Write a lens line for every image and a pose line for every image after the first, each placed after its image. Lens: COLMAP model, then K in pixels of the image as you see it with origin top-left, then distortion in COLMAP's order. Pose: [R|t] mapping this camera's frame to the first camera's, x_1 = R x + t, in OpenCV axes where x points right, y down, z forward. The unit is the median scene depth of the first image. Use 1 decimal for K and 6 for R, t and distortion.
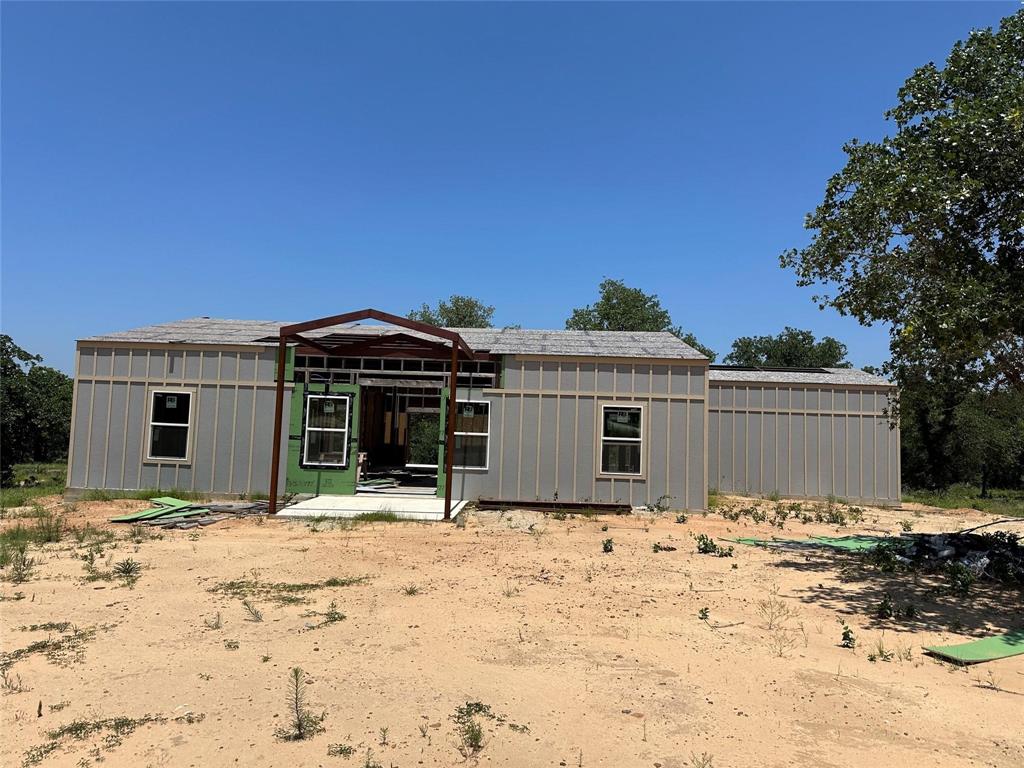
lens RADIAL K [[738.8, 0, 513.4], [0, 738.8, 382.6], [0, 0, 1]] dist [0.062686, -0.014681]
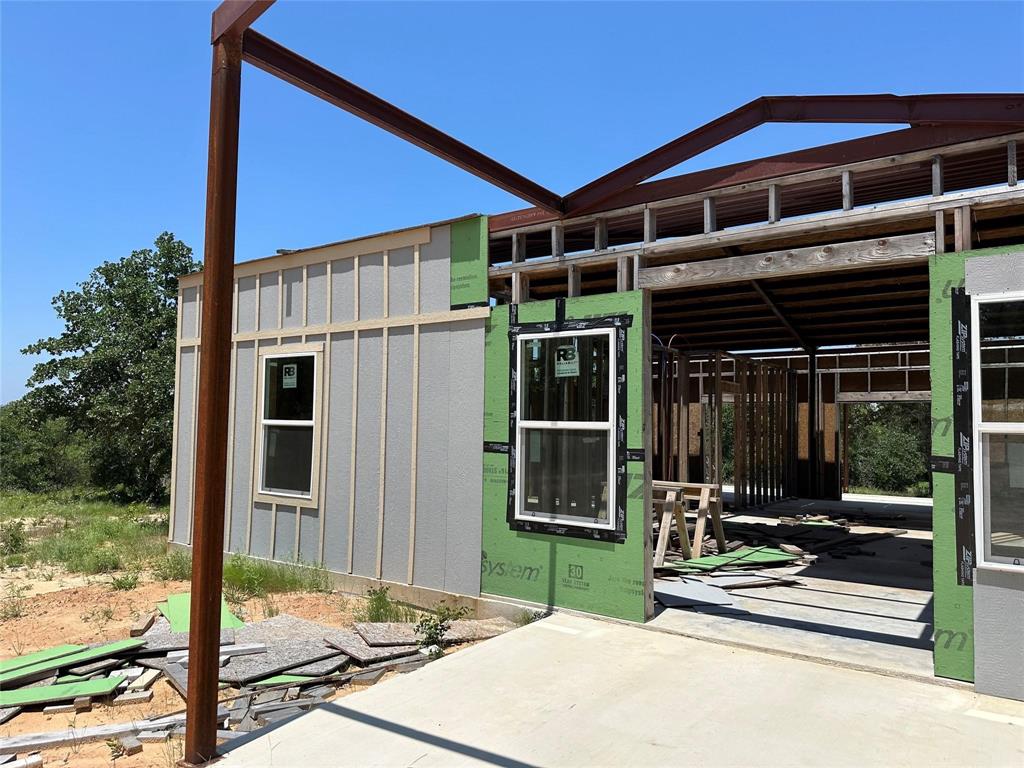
lens RADIAL K [[738.8, 0, 515.0], [0, 738.8, 384.1], [0, 0, 1]] dist [0.062686, -0.014681]
pose [[0.840669, -0.055414, -0.538706, -0.078150], [0.048196, 0.998459, -0.027495, 0.052262], [0.539400, -0.002849, 0.842045, 0.685189]]
